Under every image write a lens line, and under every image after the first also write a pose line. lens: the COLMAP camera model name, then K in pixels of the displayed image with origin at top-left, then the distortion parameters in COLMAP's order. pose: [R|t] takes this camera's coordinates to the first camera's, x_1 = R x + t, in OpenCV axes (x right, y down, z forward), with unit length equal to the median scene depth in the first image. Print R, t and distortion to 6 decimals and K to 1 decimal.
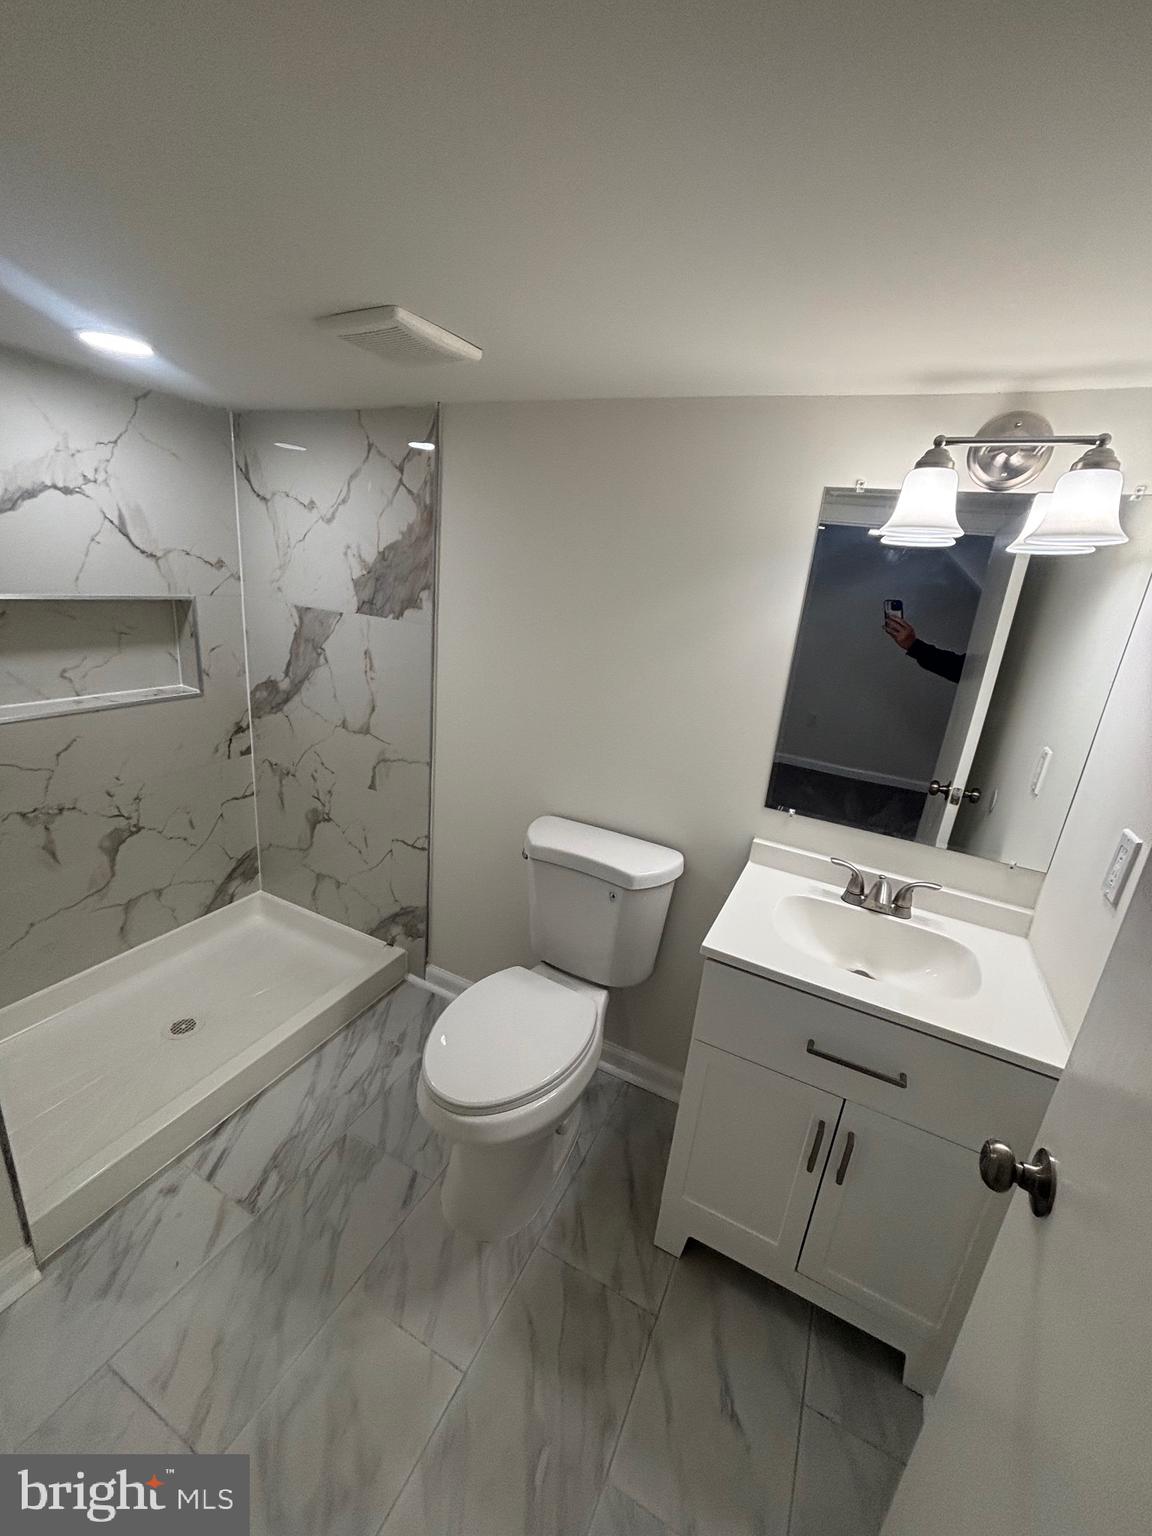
lens RADIAL K [[617.2, 0, 579.5], [0, 617.2, 765.5], [0, 0, 1]] dist [-0.004558, 0.000218]
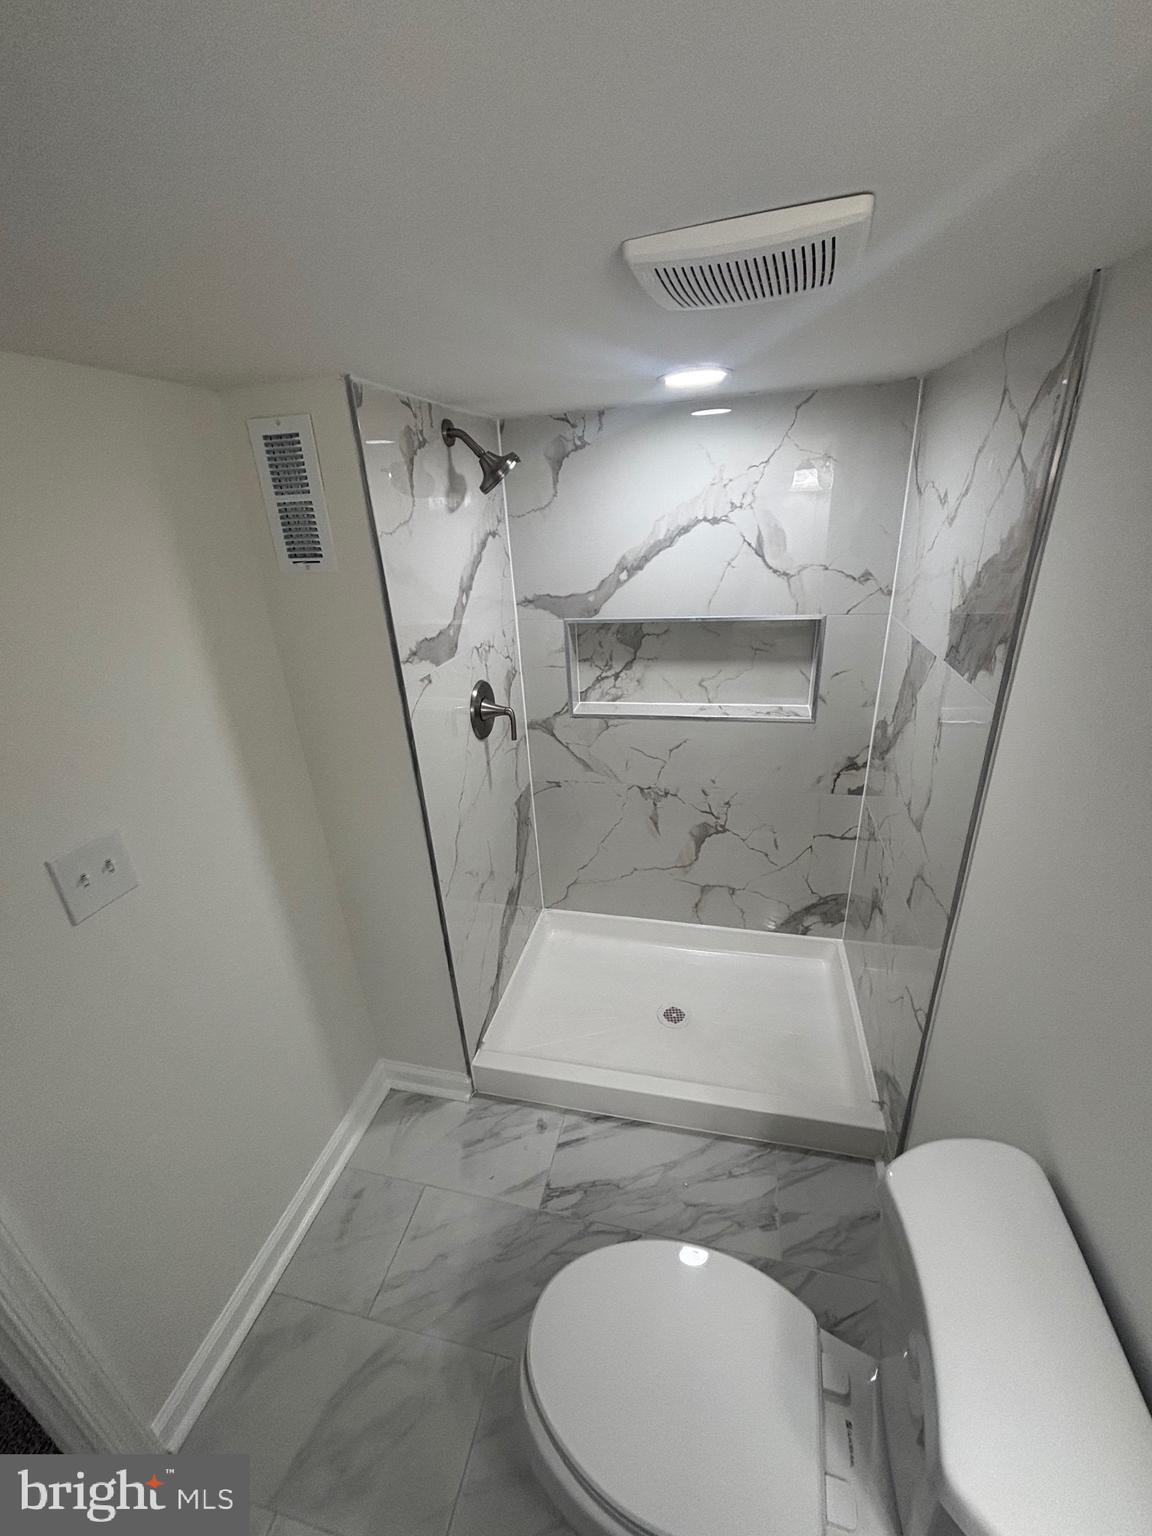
lens RADIAL K [[625.3, 0, 587.3], [0, 625.3, 765.4], [0, 0, 1]] dist [0.001964, -0.000118]
pose [[0.217098, 0.291633, -0.931568, 0.230398], [-0.223524, 0.943824, 0.243379, -0.233595], [0.950213, 0.155390, 0.270089, 0.503395]]
